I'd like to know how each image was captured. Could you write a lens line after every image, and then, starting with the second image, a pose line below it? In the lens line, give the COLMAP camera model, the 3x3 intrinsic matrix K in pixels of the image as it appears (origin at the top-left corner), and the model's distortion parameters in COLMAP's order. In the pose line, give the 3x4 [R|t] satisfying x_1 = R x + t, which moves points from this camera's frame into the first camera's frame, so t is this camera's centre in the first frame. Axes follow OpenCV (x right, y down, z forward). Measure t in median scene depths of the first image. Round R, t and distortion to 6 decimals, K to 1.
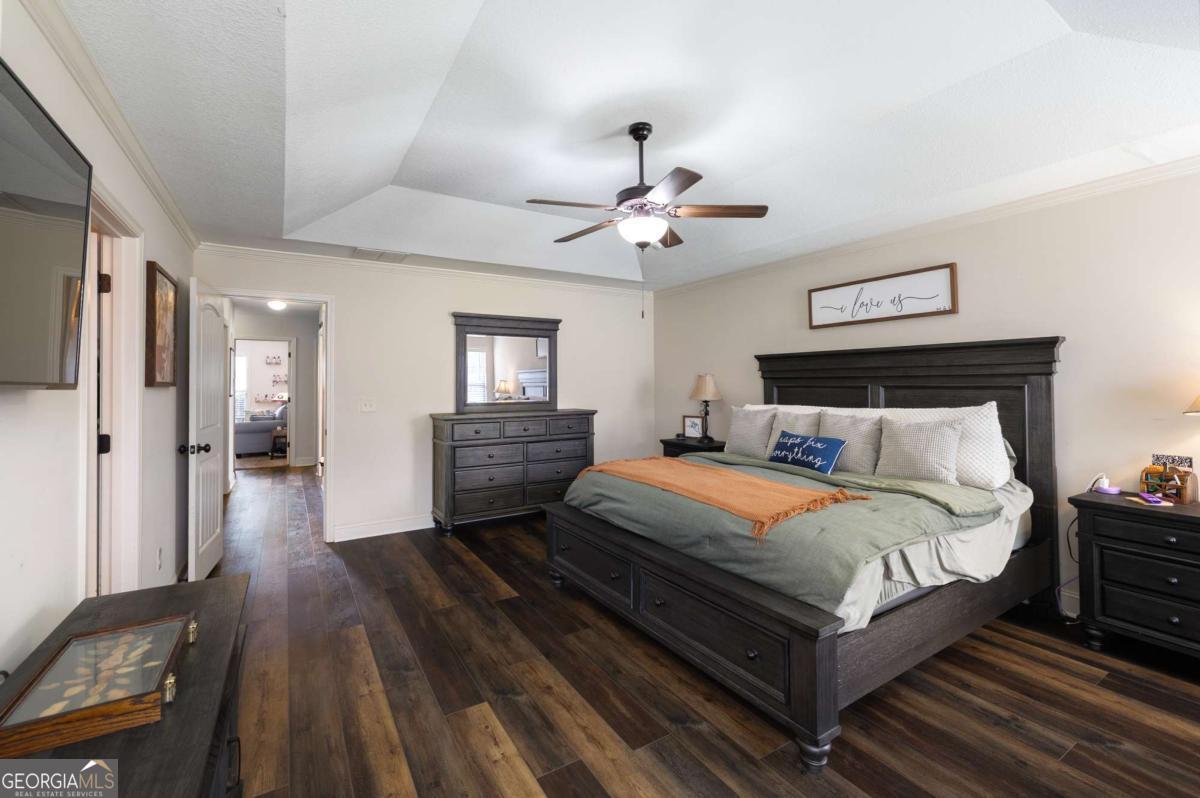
lens RADIAL K [[506.4, 0, 602.2], [0, 506.4, 375.0], [0, 0, 1]] dist [-0.002394, -0.000104]
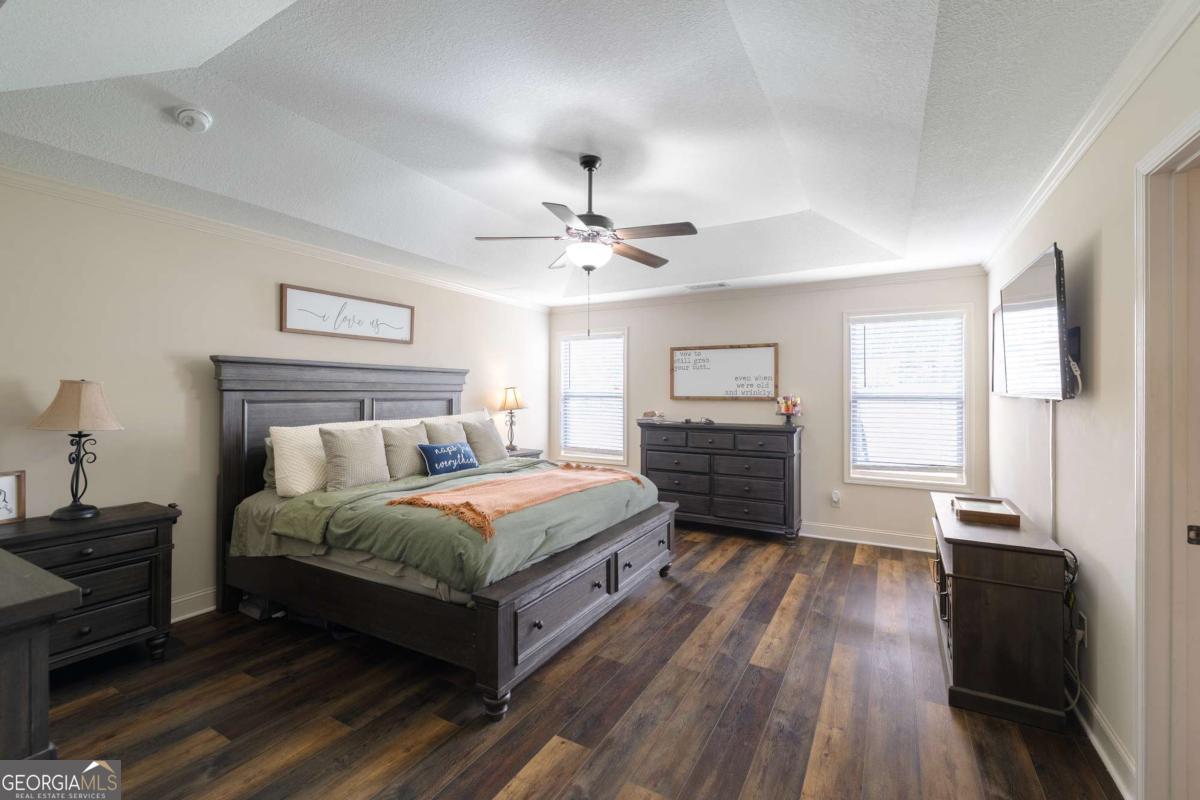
lens RADIAL K [[506.4, 0, 599.5], [0, 506.4, 393.2], [0, 0, 1]] dist [-0.002394, -0.000104]
pose [[-0.471083, 0.008063, 0.882052, -0.741056], [-0.007954, 0.999879, -0.013388, 0.021460], [-0.882053, -0.013323, -0.470962, 1.248328]]
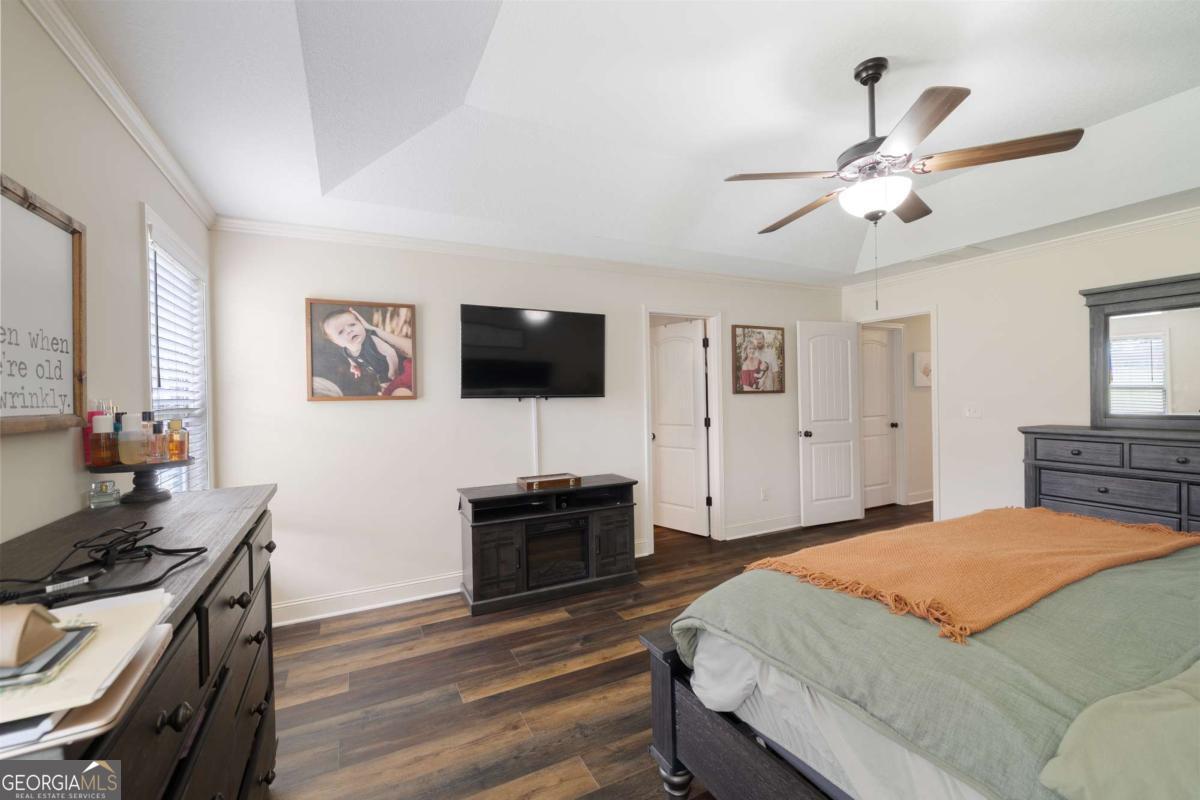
lens RADIAL K [[506.4, 0, 595.8], [0, 506.4, 397.1], [0, 0, 1]] dist [-0.002394, -0.000104]
pose [[-0.094900, 0.011548, -0.995420, 0.764198], [0.032058, 0.999450, 0.008539, 0.004446], [0.994970, -0.031101, -0.095218, 0.532144]]
